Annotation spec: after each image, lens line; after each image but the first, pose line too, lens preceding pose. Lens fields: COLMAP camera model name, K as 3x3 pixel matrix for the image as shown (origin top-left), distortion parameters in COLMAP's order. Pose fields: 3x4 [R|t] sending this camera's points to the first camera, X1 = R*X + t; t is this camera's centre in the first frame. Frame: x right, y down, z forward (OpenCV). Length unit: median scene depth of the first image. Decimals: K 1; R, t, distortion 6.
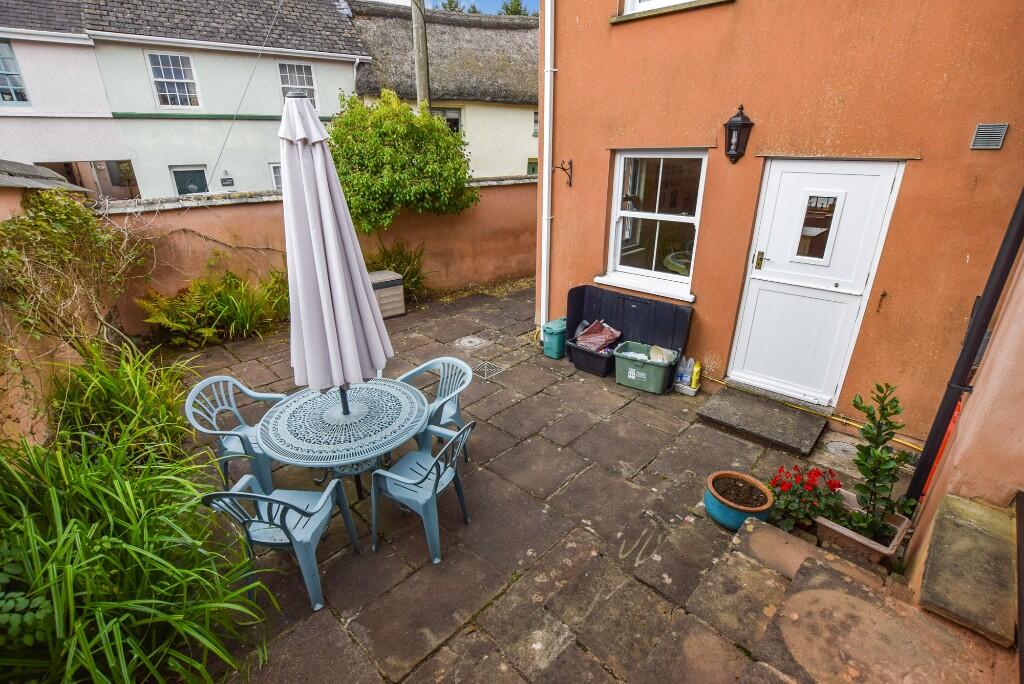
lens RADIAL K [[469.9, 0, 507.0], [0, 469.9, 342.0], [0, 0, 1]] dist [-0.028074, 0.000703]
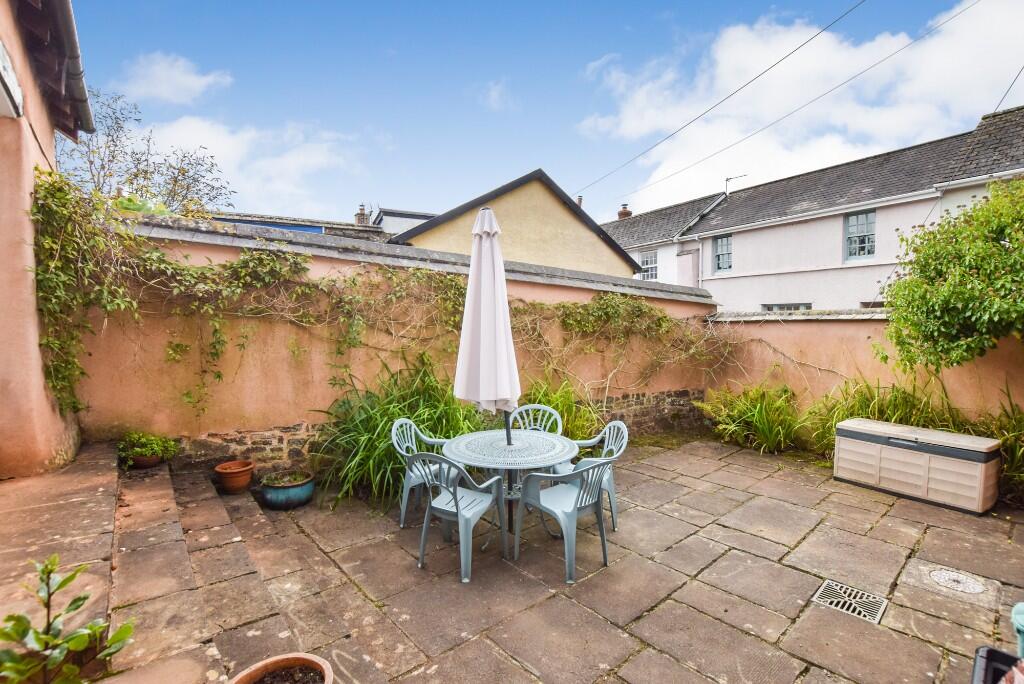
lens RADIAL K [[469.9, 0, 507.0], [0, 469.9, 342.0], [0, 0, 1]] dist [-0.028074, 0.000703]
pose [[-0.082733, 0.051014, -0.995265, 0.634109], [-0.374754, 0.923795, 0.078503, -0.138016], [0.923426, 0.379474, -0.057311, 0.710547]]
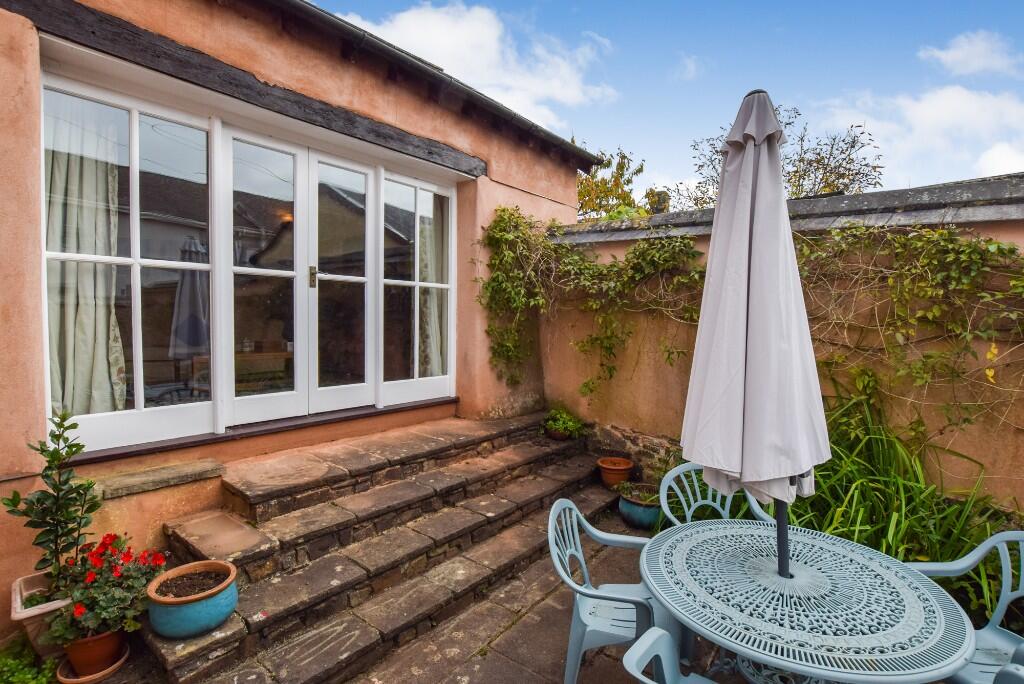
lens RADIAL K [[490.8, 0, 519.6], [0, 490.8, 342.0], [0, 0, 1]] dist [-0.029620, 0.000489]
pose [[-0.990540, 0.002597, -0.137201, 0.046352], [-0.055467, 0.906930, 0.417614, -0.250842], [0.125516, 0.421273, -0.898206, 1.016100]]
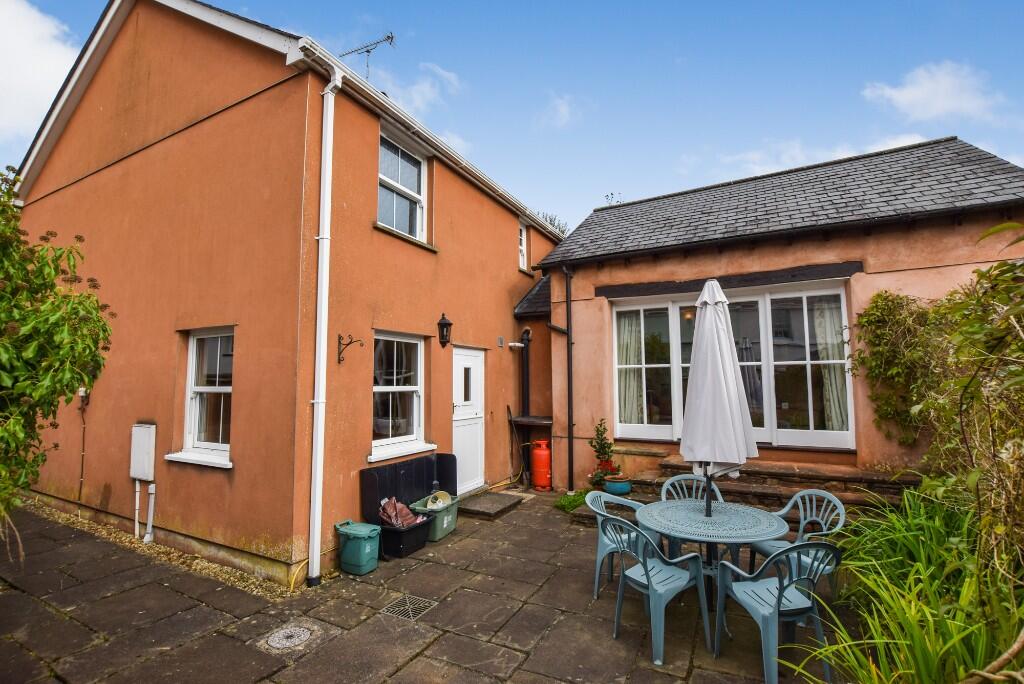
lens RADIAL K [[469.9, 0, 507.0], [0, 469.9, 342.0], [0, 0, 1]] dist [-0.028074, 0.000703]
pose [[-0.286294, 0.094404, 0.953480, -0.989825], [0.367849, 0.929704, 0.018401, -0.335344], [-0.884716, 0.356004, -0.300895, 1.208372]]
